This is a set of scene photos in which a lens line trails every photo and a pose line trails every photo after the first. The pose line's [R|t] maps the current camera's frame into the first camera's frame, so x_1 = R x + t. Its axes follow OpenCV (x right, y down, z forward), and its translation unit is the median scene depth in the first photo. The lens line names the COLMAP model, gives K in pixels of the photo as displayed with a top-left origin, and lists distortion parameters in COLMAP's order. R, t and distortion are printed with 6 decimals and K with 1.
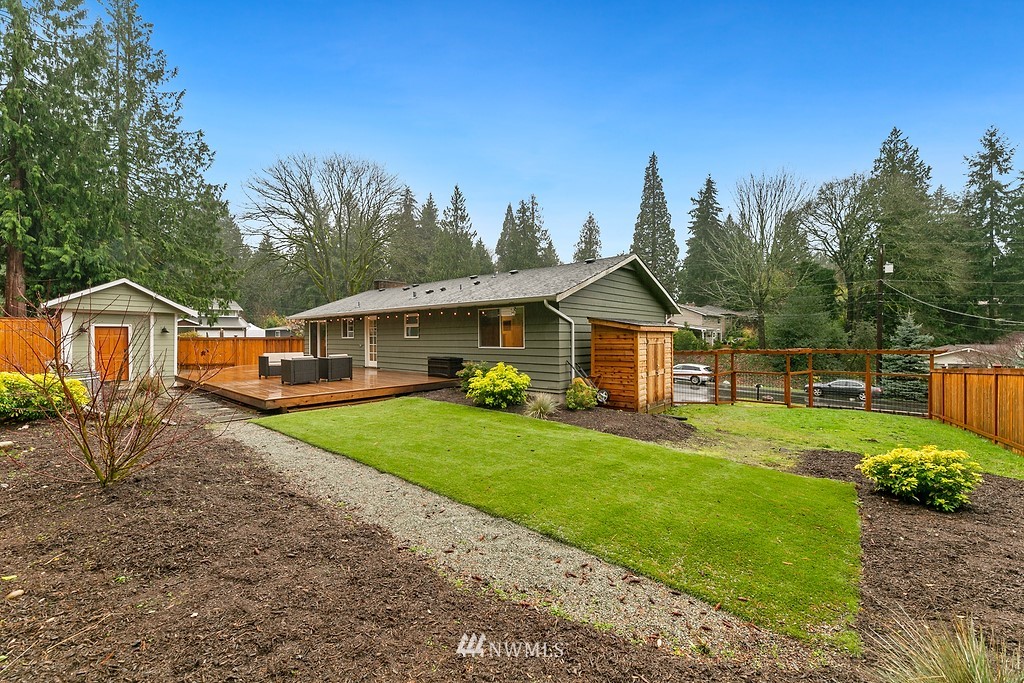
lens RADIAL K [[413.1, 0, 504.4], [0, 413.1, 337.2], [0, 0, 1]] dist [-0.000934, 0.000204]
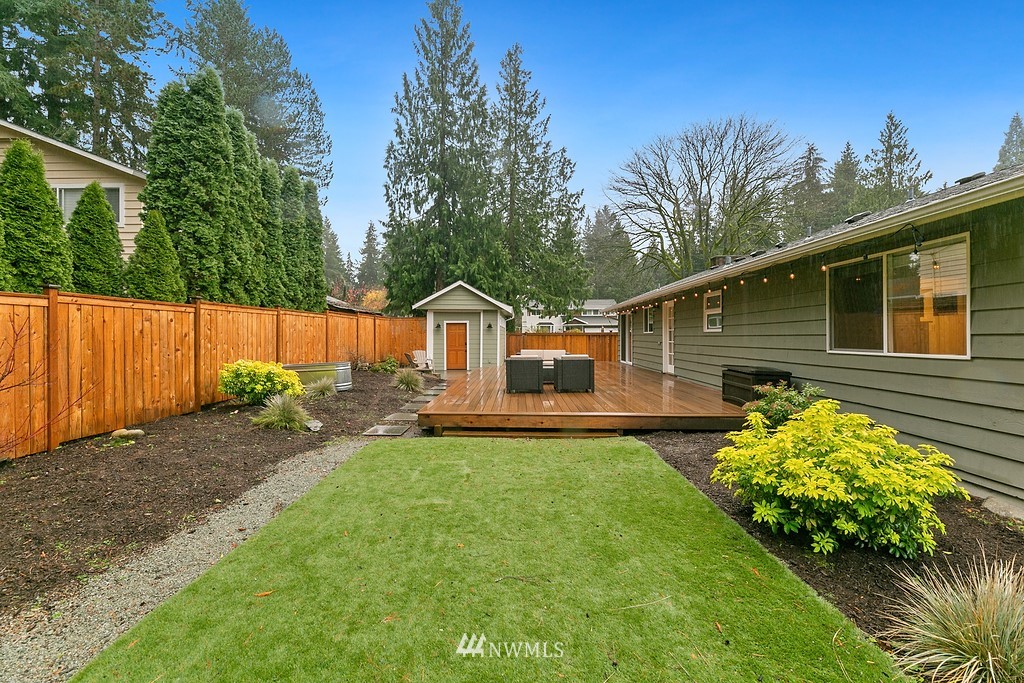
lens RADIAL K [[413.1, 0, 504.4], [0, 413.1, 337.2], [0, 0, 1]] dist [-0.000934, 0.000204]
pose [[0.635567, 0.007067, -0.772014, 0.044369], [-0.001906, 0.999969, 0.007585, 0.005098], [0.772044, -0.003349, 0.635561, 0.328065]]
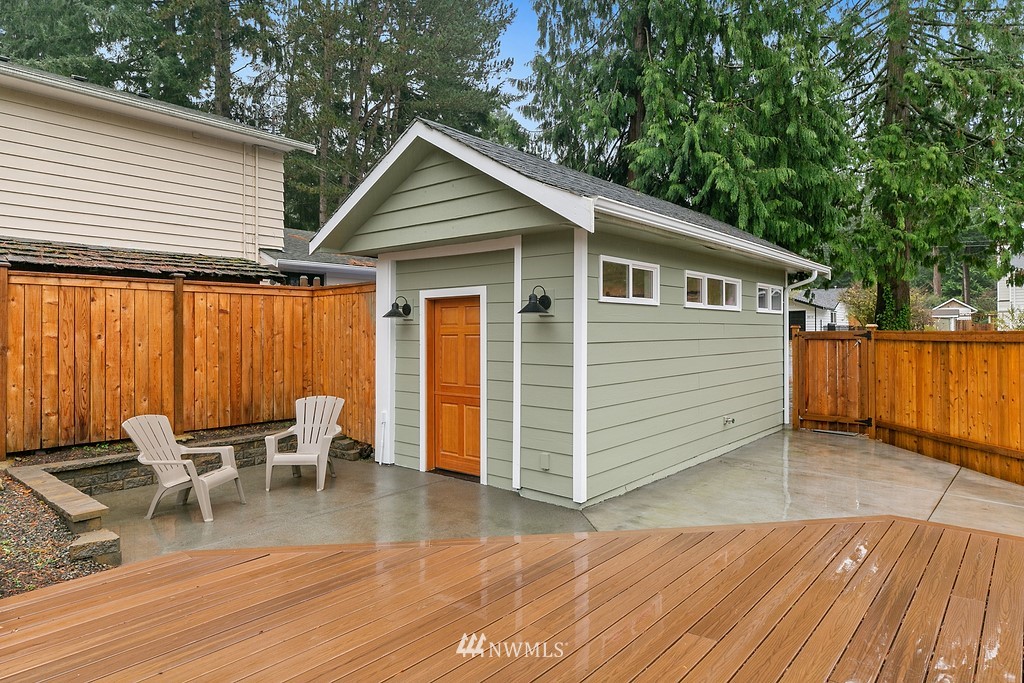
lens RADIAL K [[602.9, 0, 512.4], [0, 602.9, 330.7], [0, 0, 1]] dist [0.000012, 0.000057]
pose [[0.010557, 0.000988, -0.999944, -0.460604], [0.009604, 0.999953, 0.001090, -0.000244], [0.999898, -0.009615, 0.010547, 0.959824]]
